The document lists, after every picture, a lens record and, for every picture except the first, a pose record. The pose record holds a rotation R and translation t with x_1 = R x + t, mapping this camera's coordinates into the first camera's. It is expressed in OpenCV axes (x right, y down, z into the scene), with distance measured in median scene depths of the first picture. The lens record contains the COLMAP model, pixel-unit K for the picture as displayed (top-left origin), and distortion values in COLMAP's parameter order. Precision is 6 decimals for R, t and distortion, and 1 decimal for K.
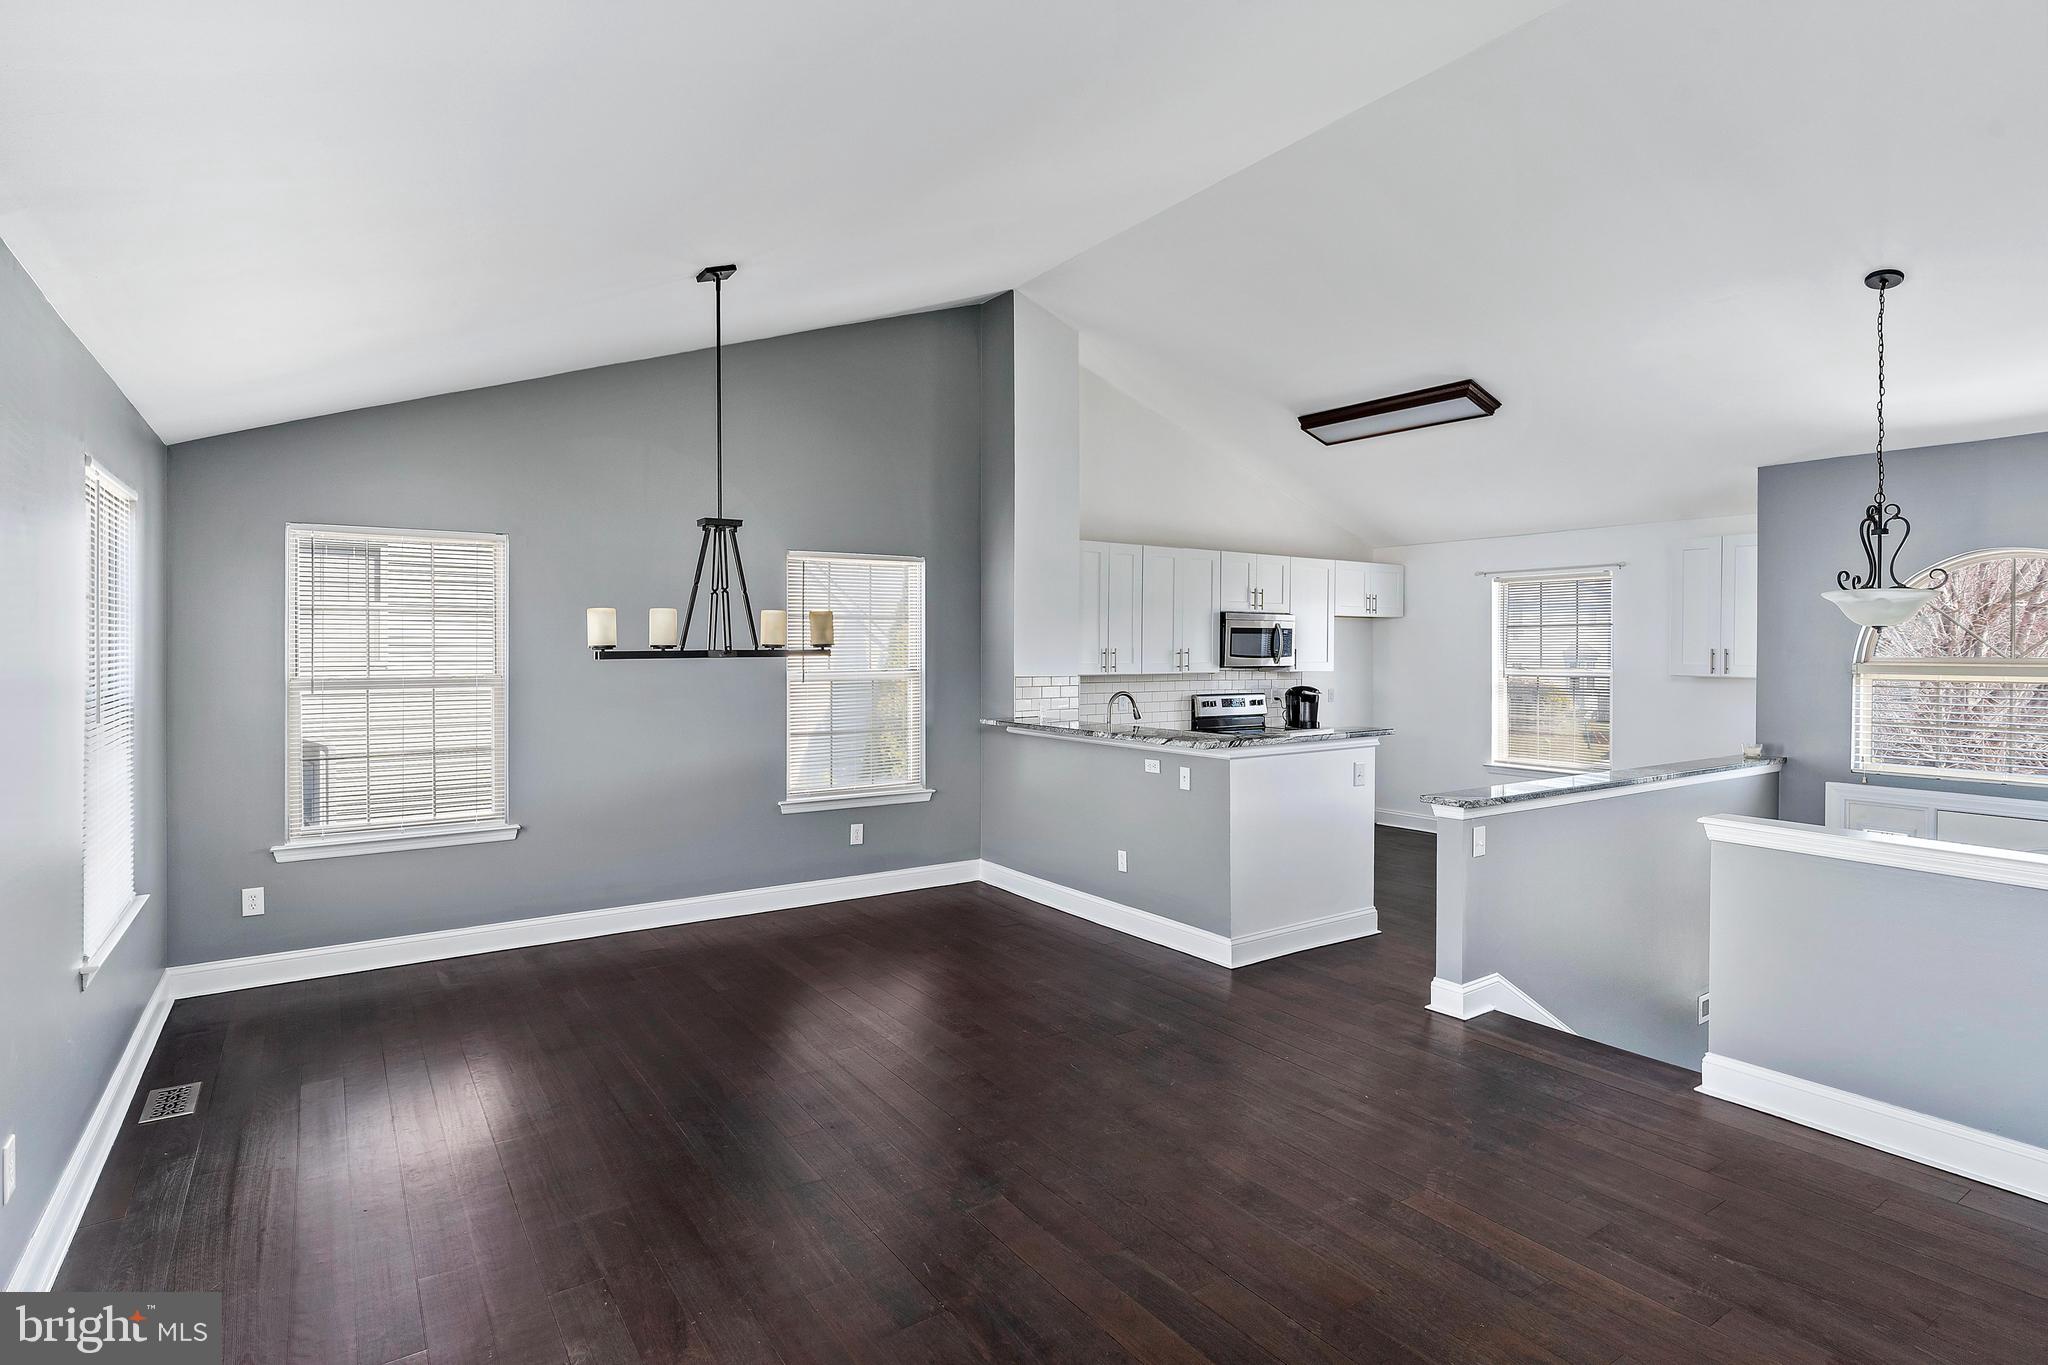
lens RADIAL K [[1025.1, 0, 1022.5], [0, 1025.1, 661.3], [0, 0, 1]] dist [-0.002173, 0.000196]
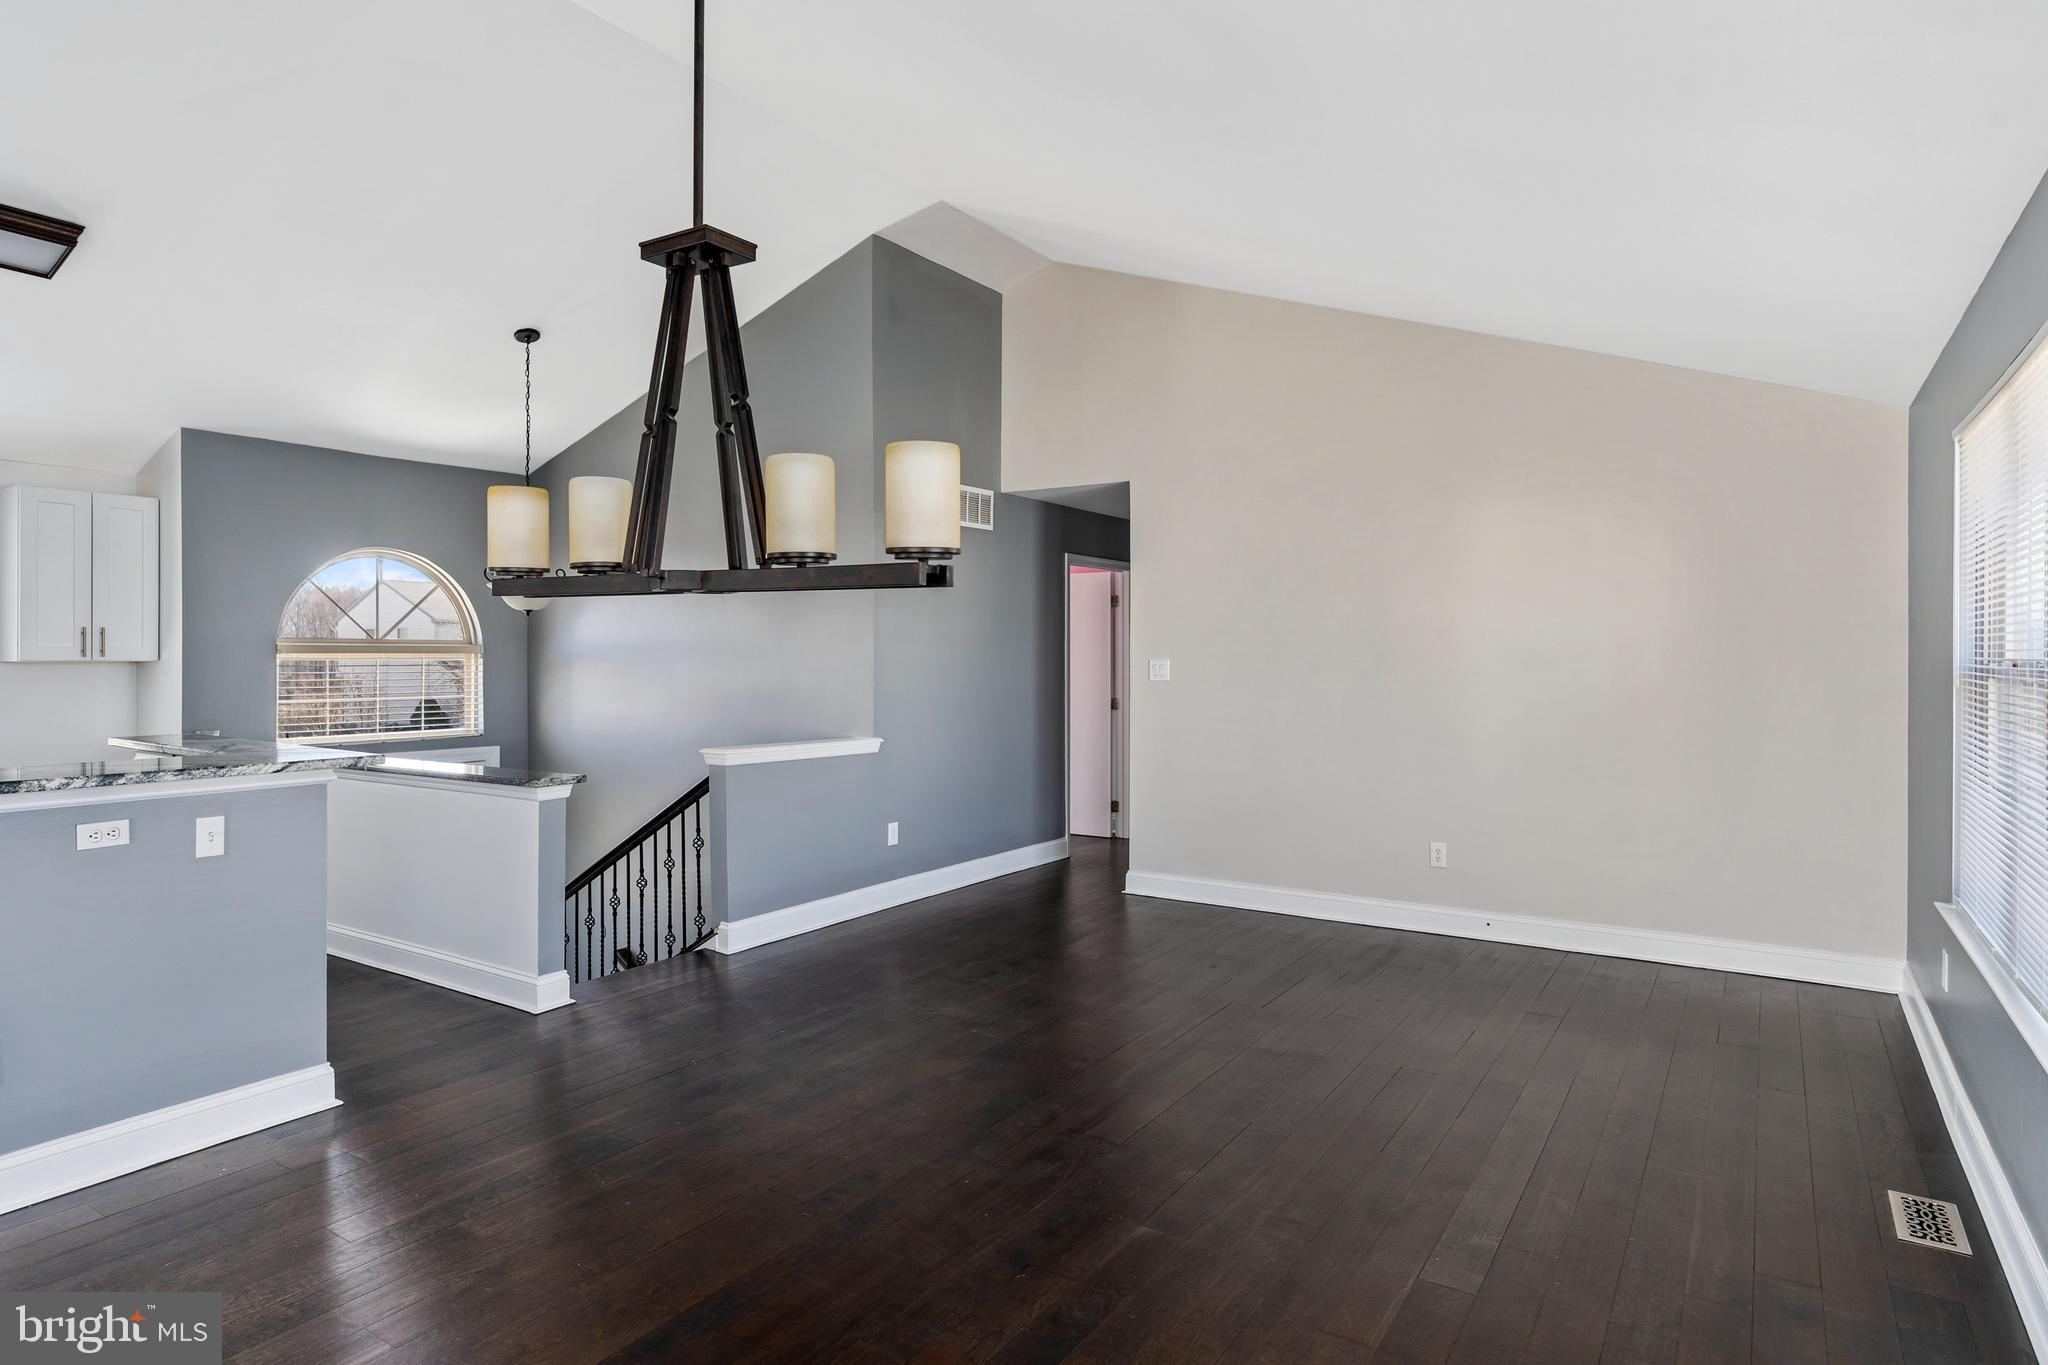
lens RADIAL K [[1129.5, 0, 1024.6], [0, 1129.5, 652.7], [0, 0, 1]] dist [0.000102, -0.001426]
pose [[-0.385421, -0.000380, 0.922741, -0.407074], [0.011815, 0.999916, 0.005347, 0.011117], [-0.922665, 0.012963, -0.385384, 0.579774]]
